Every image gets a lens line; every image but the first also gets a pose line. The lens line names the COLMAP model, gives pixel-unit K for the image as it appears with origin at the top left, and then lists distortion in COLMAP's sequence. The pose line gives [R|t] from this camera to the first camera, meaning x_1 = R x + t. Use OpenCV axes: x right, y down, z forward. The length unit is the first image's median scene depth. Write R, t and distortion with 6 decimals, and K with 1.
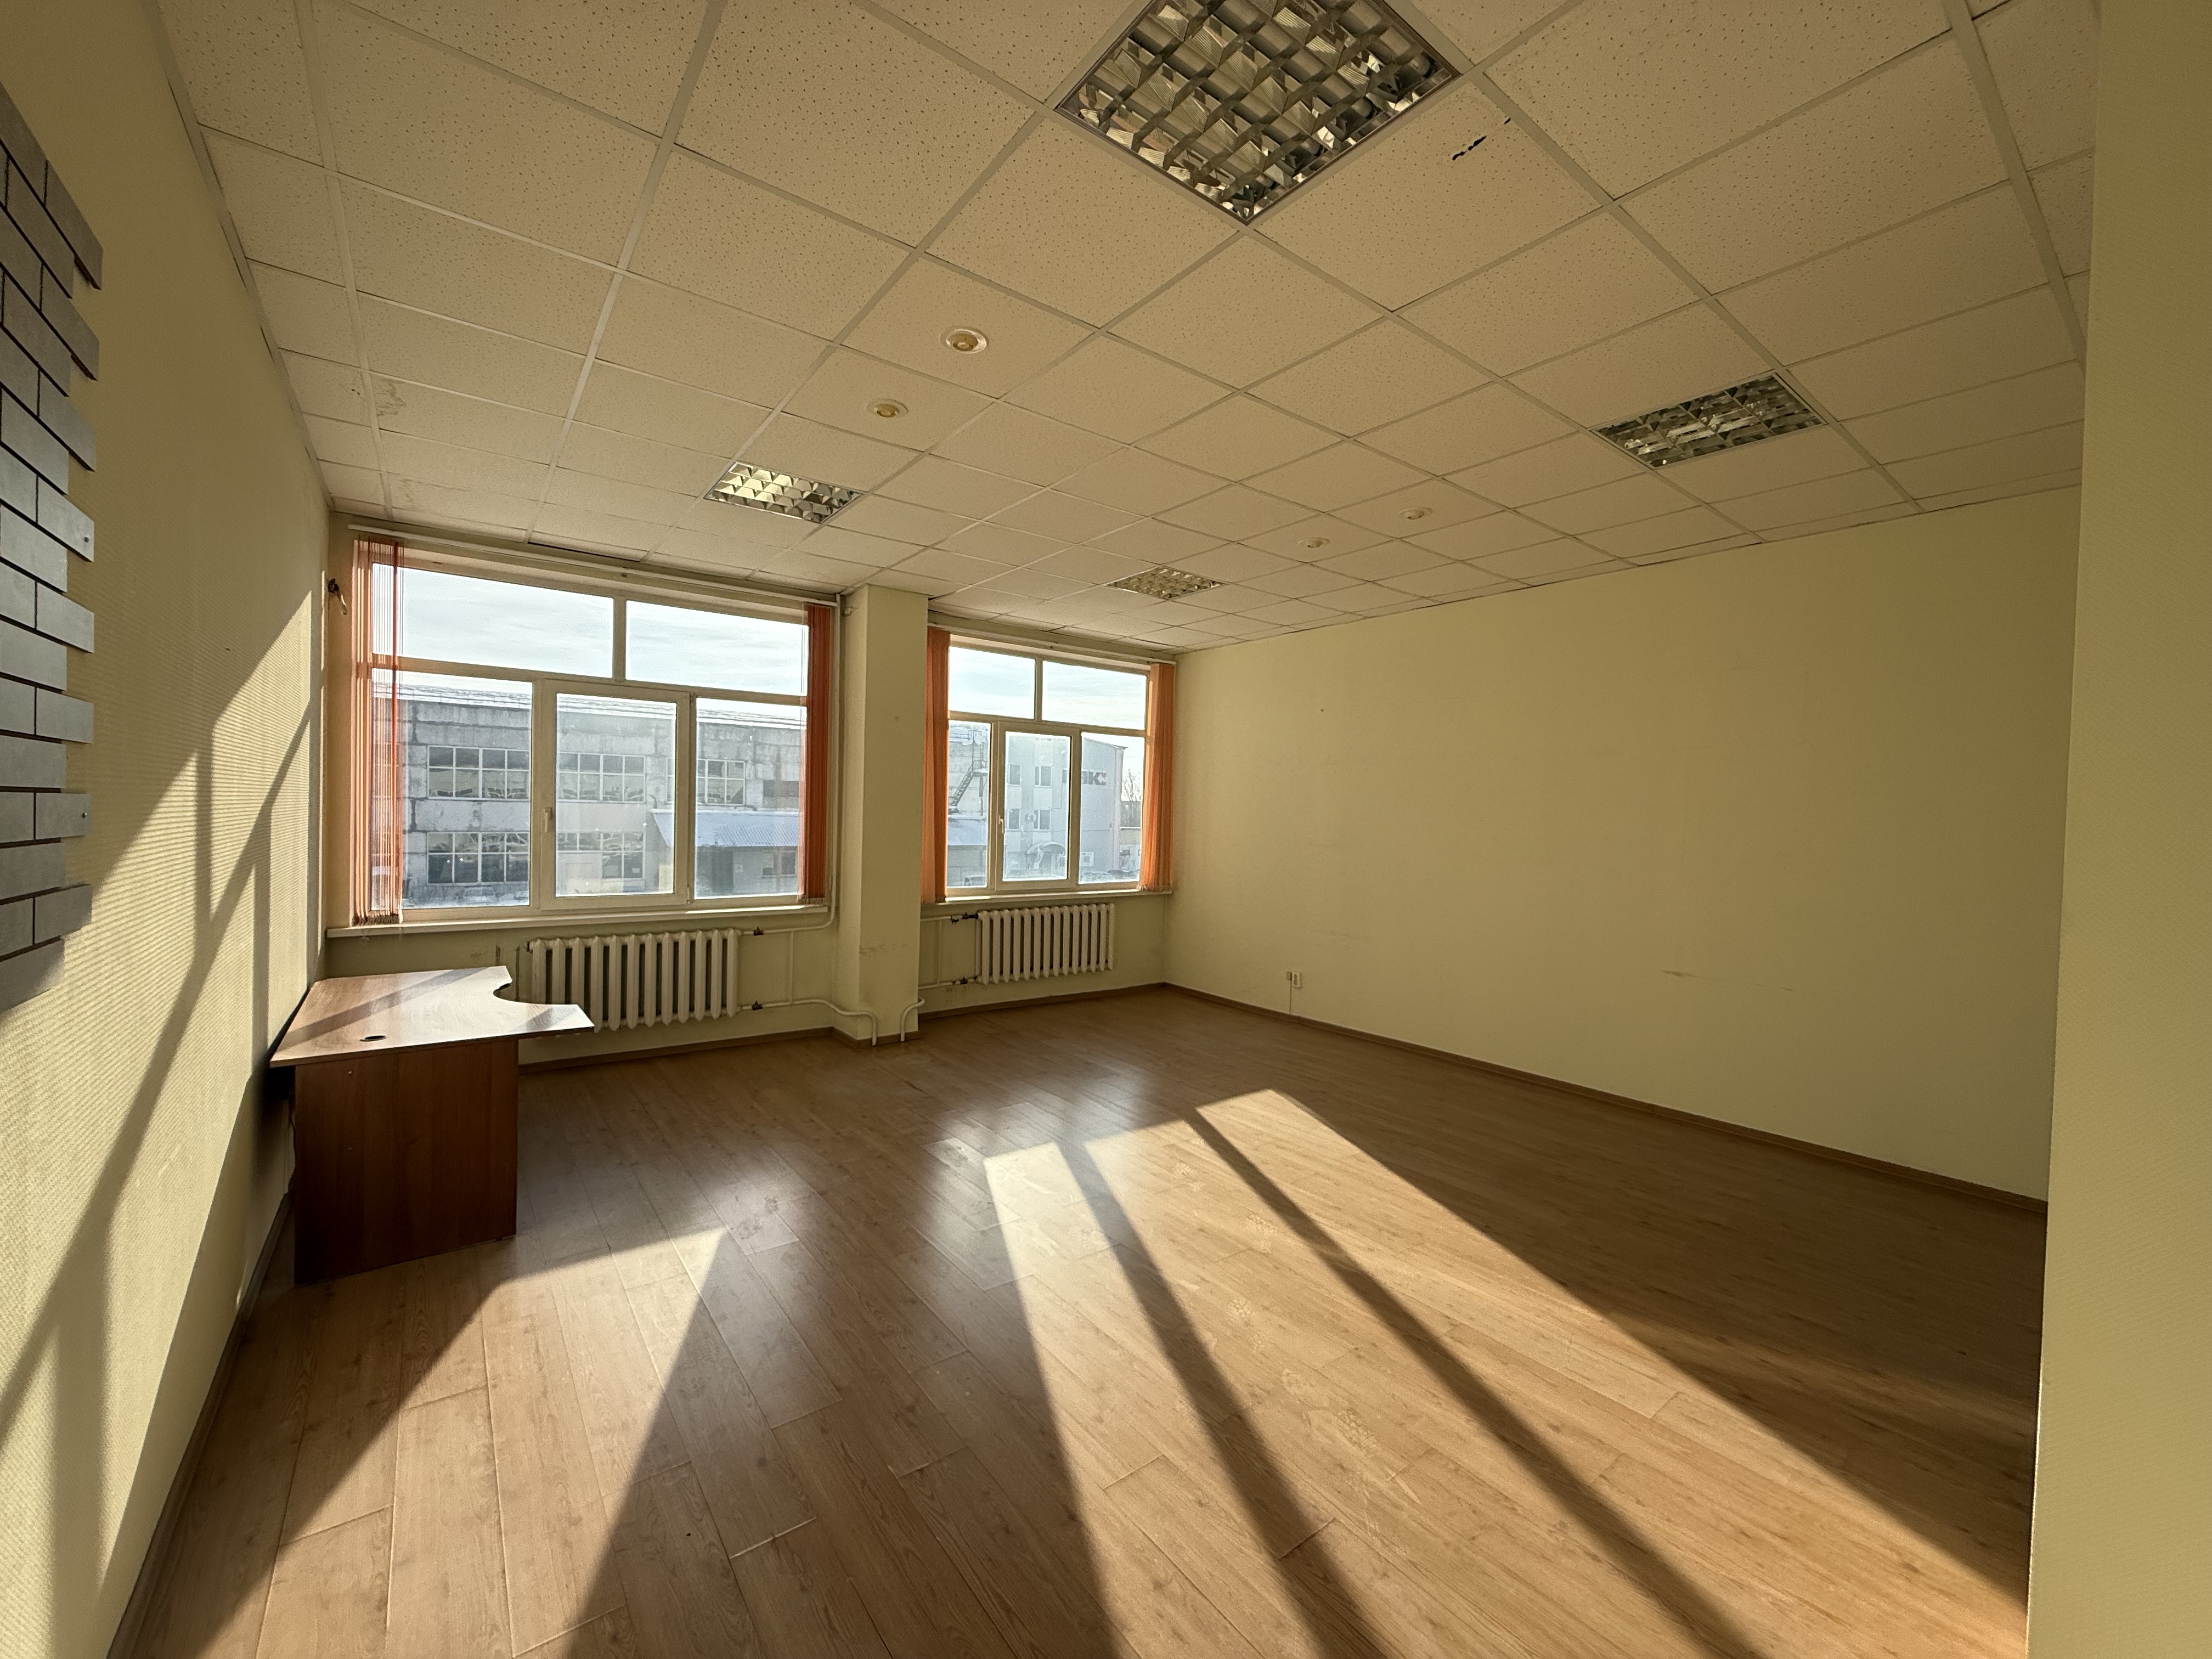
lens RADIAL K [[874.7, 0, 1093.3], [0, 874.7, 829.2], [0, 0, 1]] dist [0.010516, -0.000501]
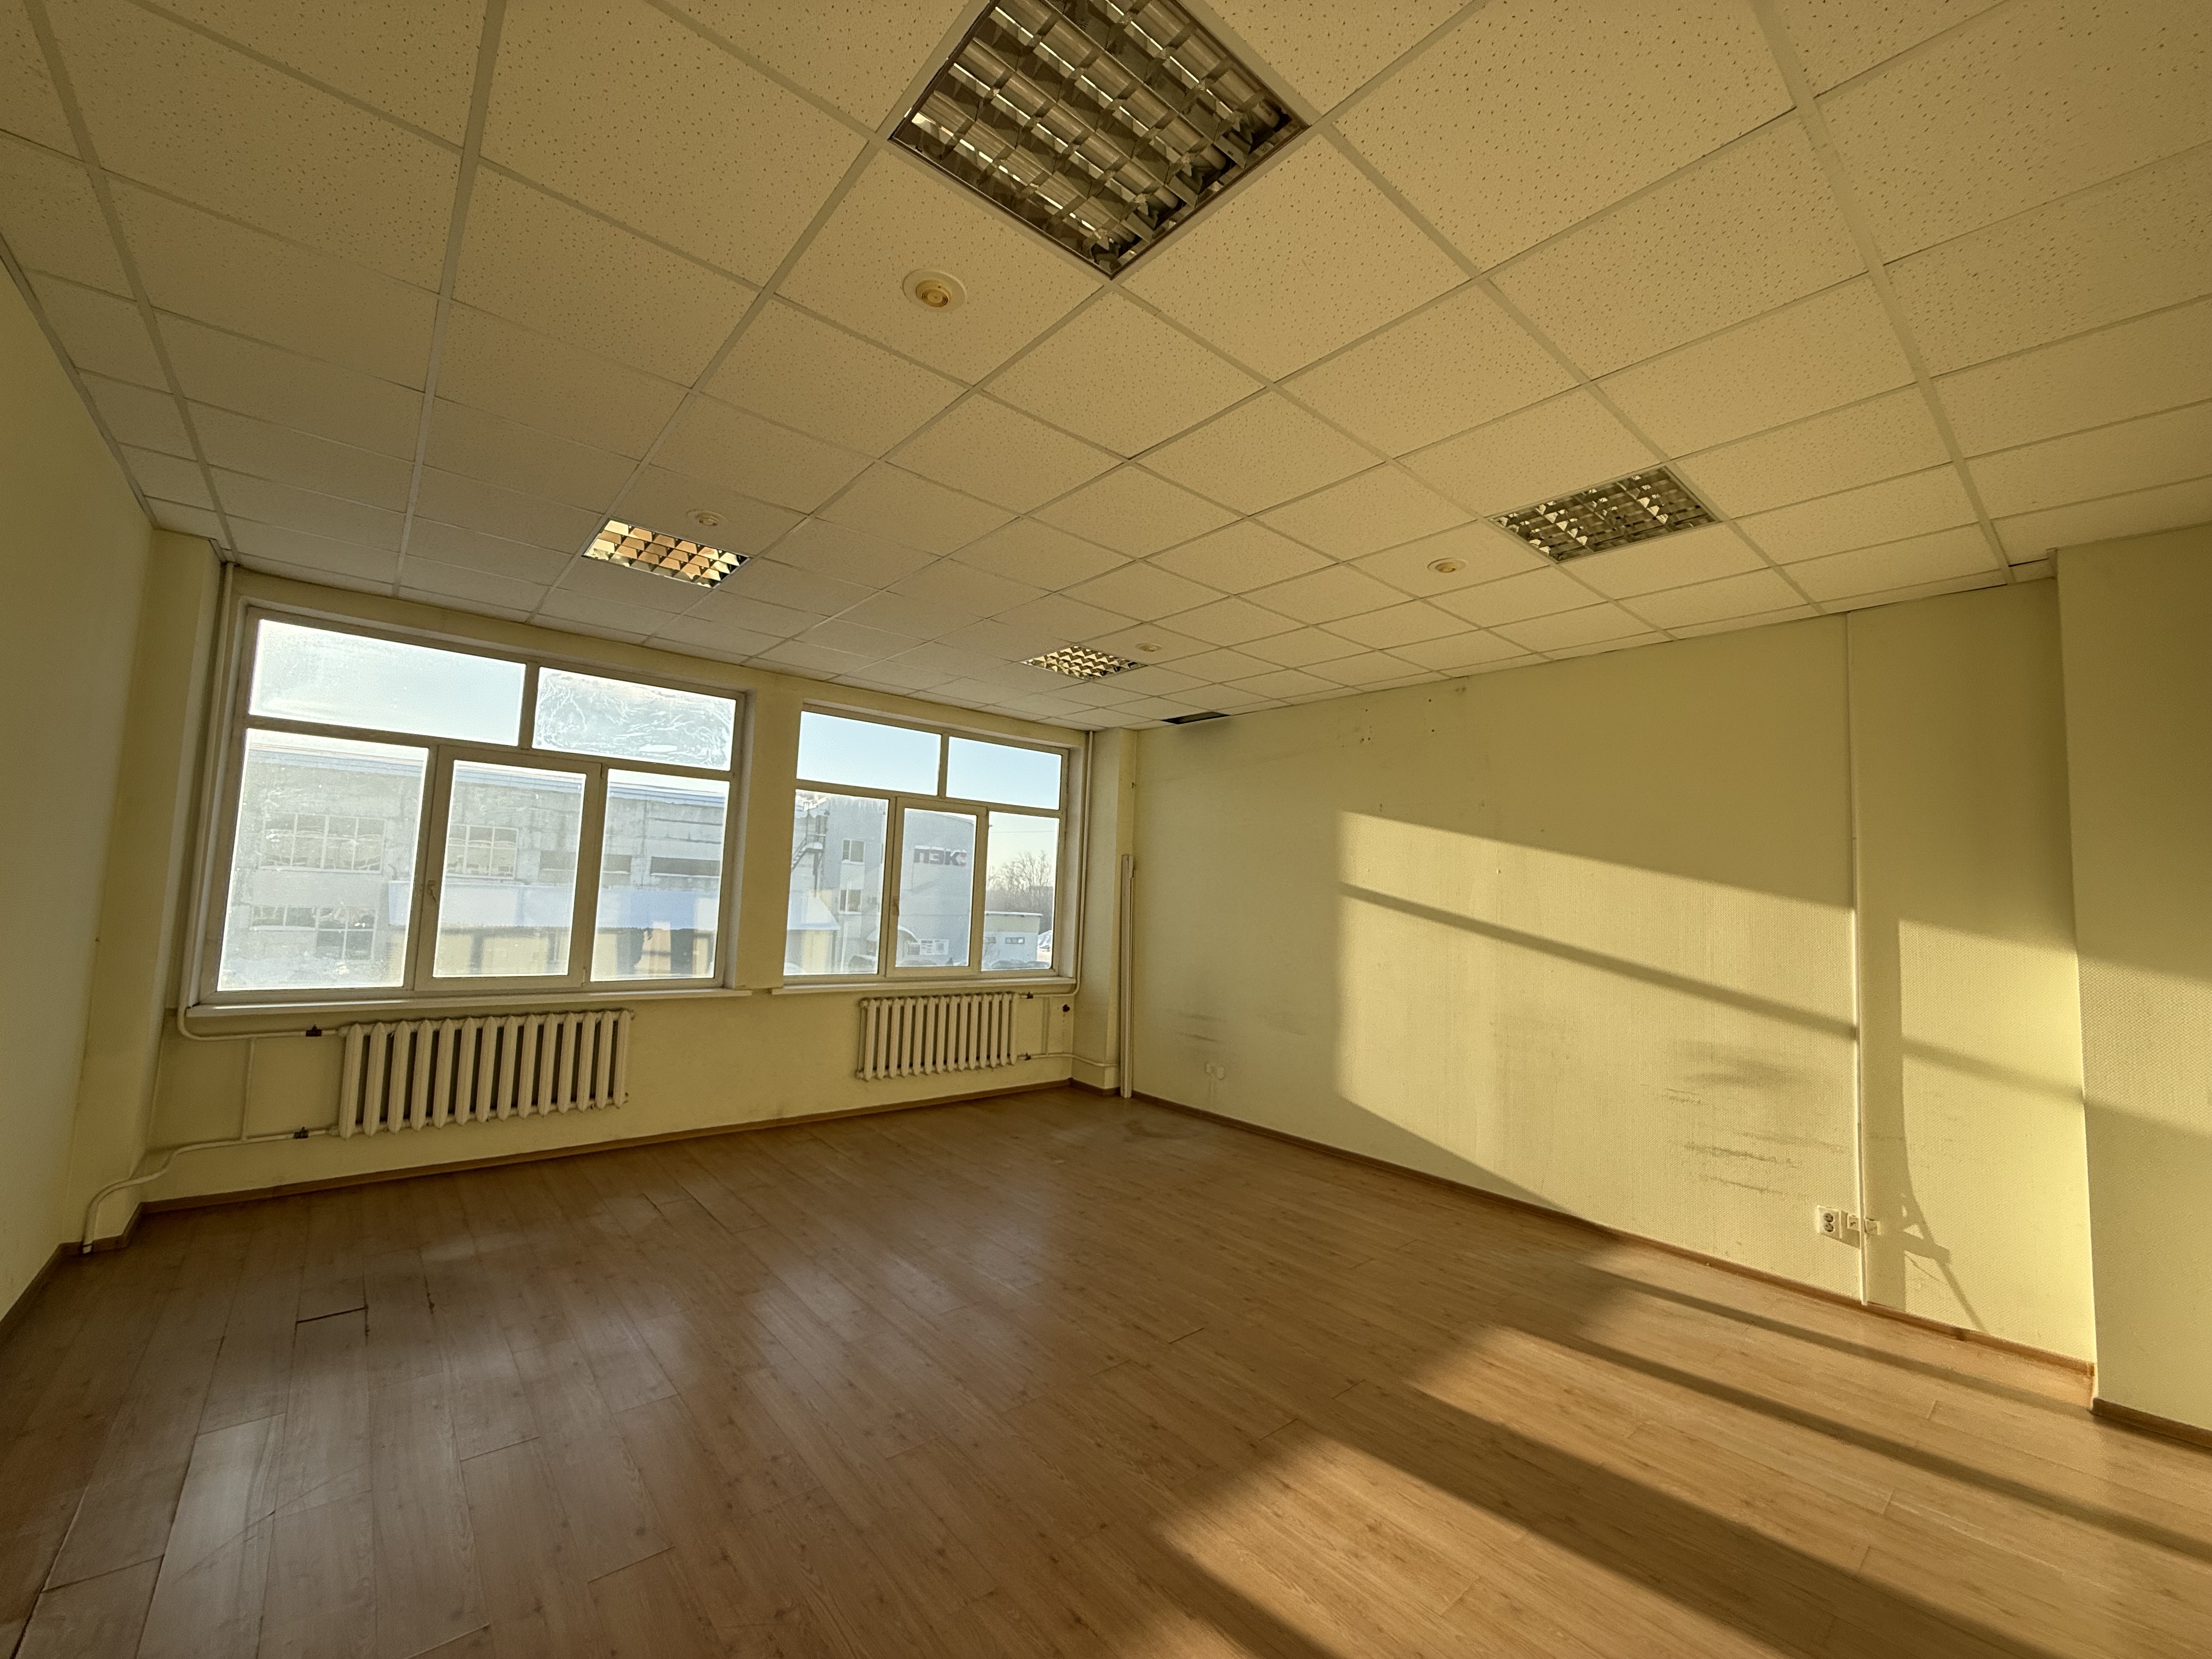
lens RADIAL K [[874.7, 0, 1084.1], [0, 874.7, 832.0], [0, 0, 1]] dist [0.010516, -0.000501]
pose [[0.998742, 0.020034, 0.045961, 0.050122], [-0.015762, 0.995680, -0.091506, -0.001797], [-0.047595, 0.090667, 0.994743, 0.047920]]
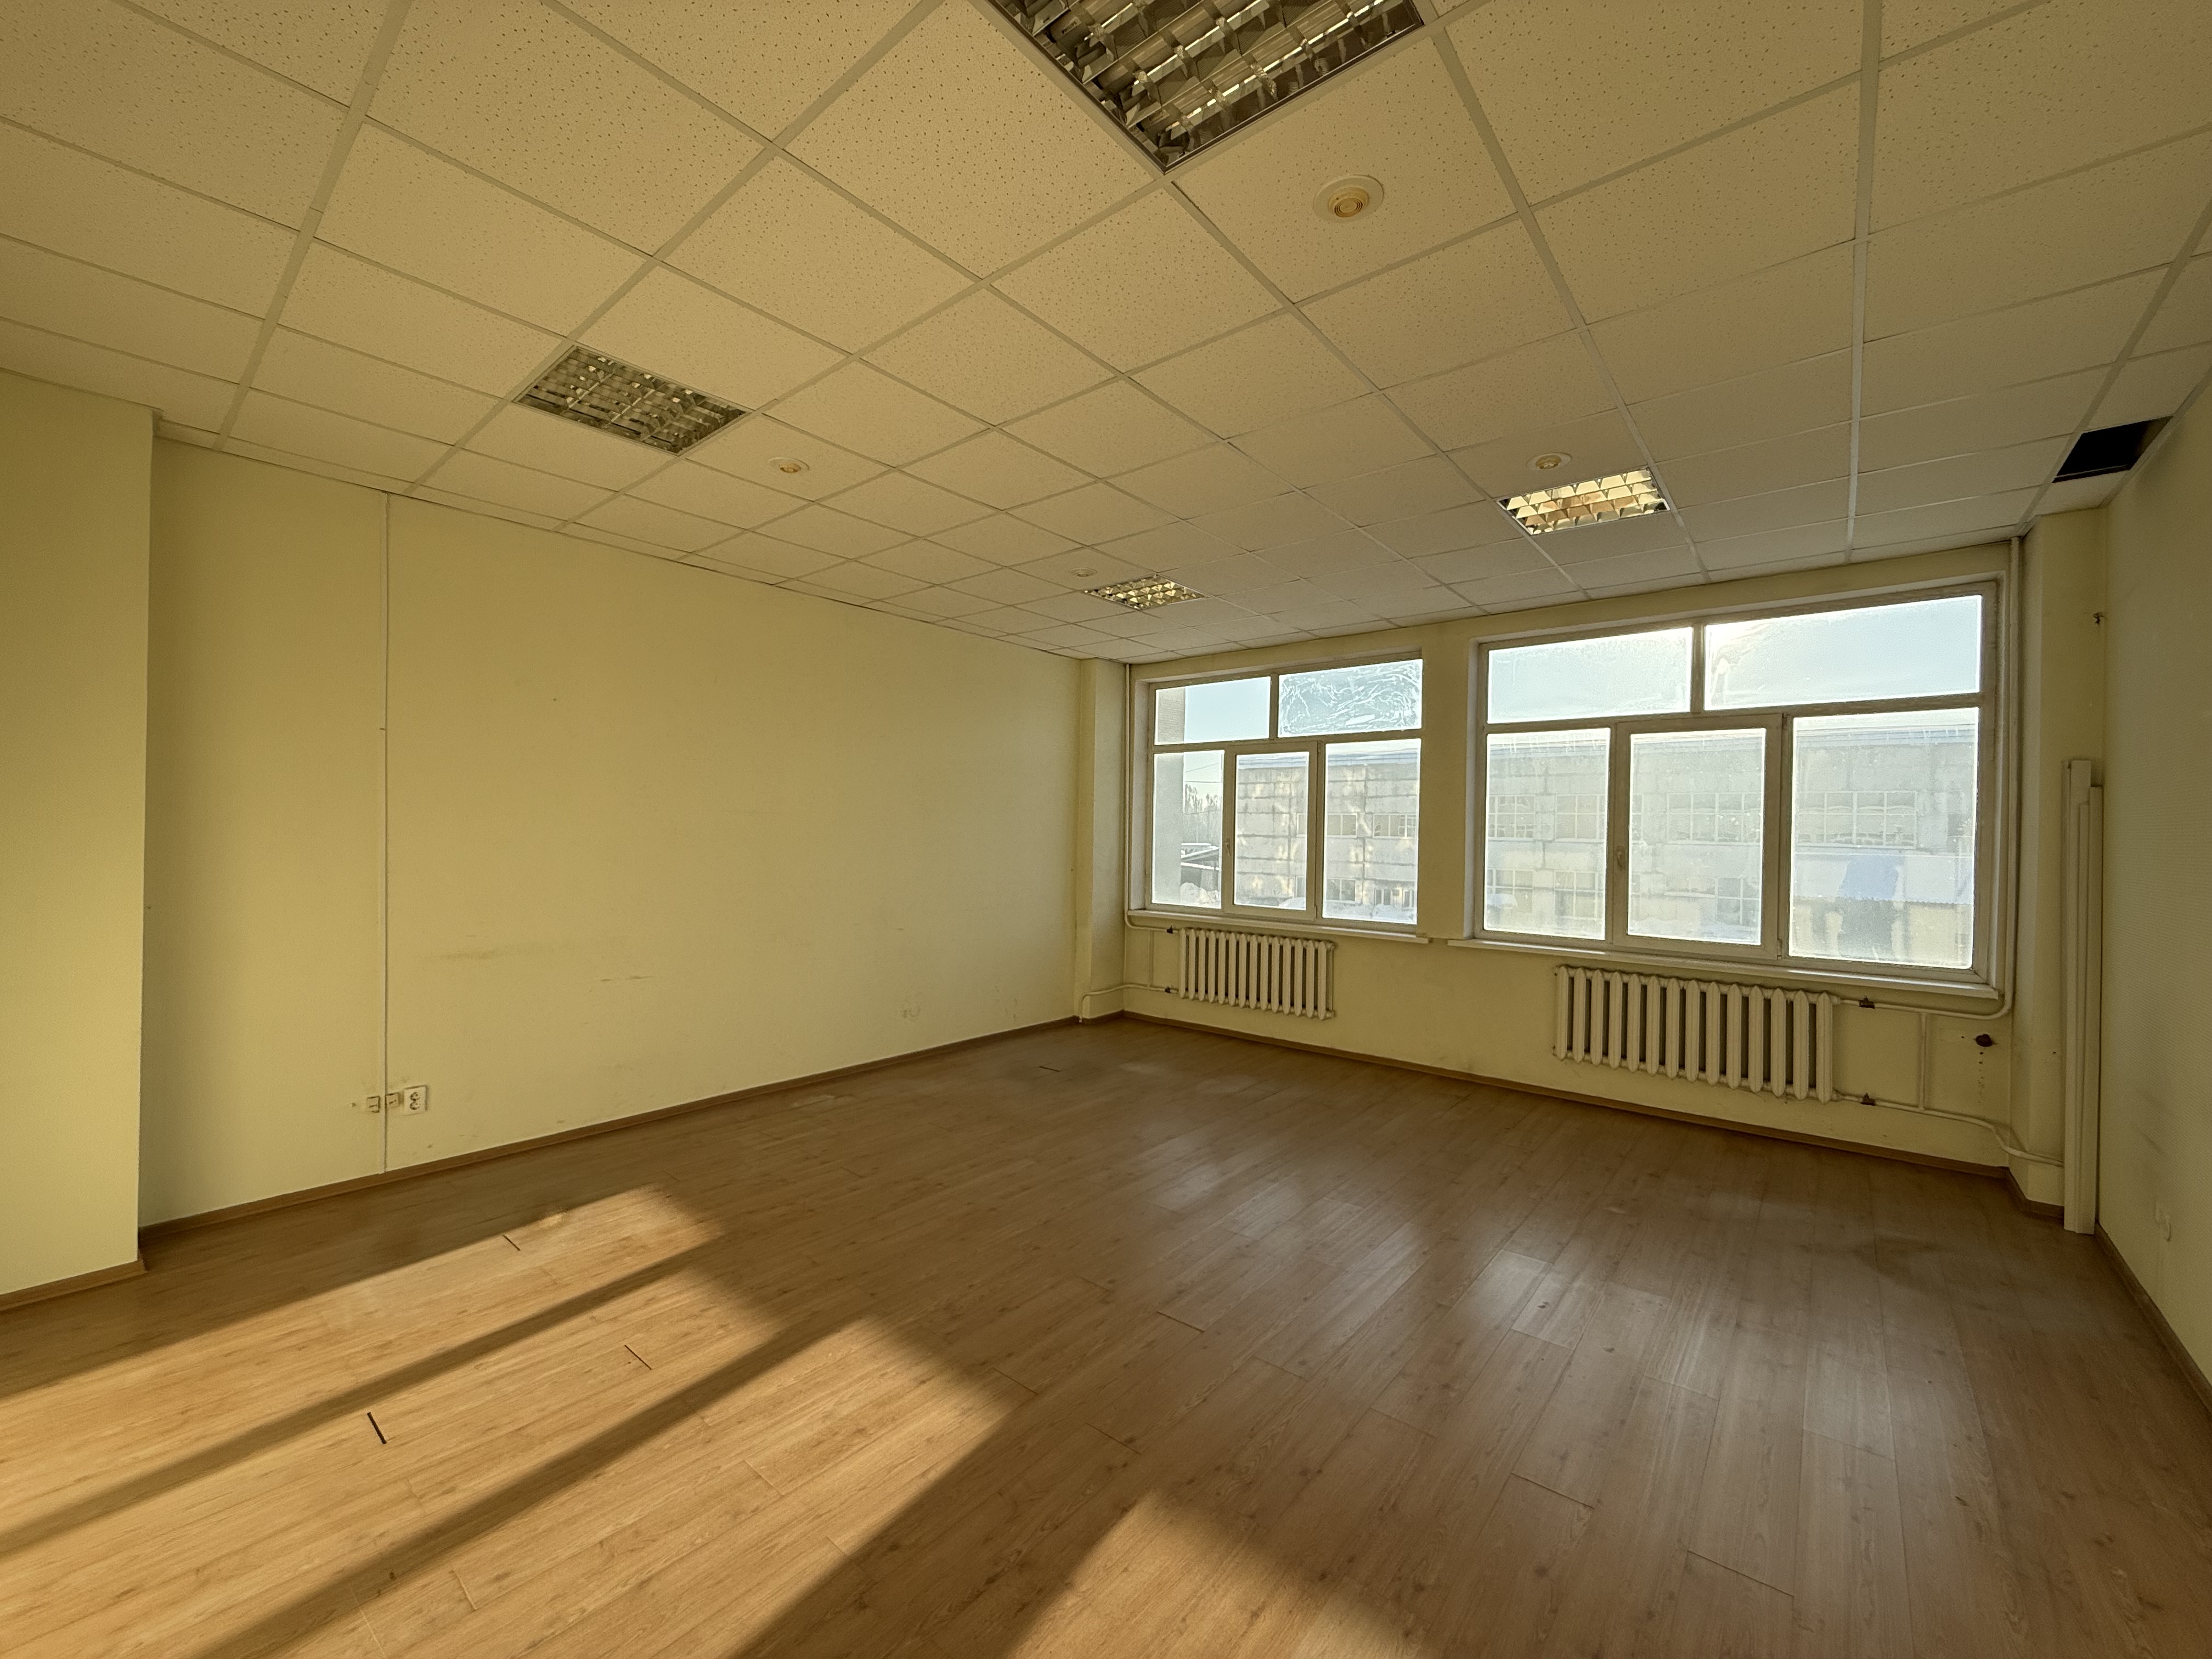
lens RADIAL K [[874.7, 0, 1125.7], [0, 874.7, 839.0], [0, 0, 1]] dist [0.010516, -0.000501]
pose [[0.244847, -0.011187, -0.969497, 0.526643], [-0.028003, 0.999435, -0.018605, 0.003747], [0.969157, 0.031704, 0.244396, 0.400478]]
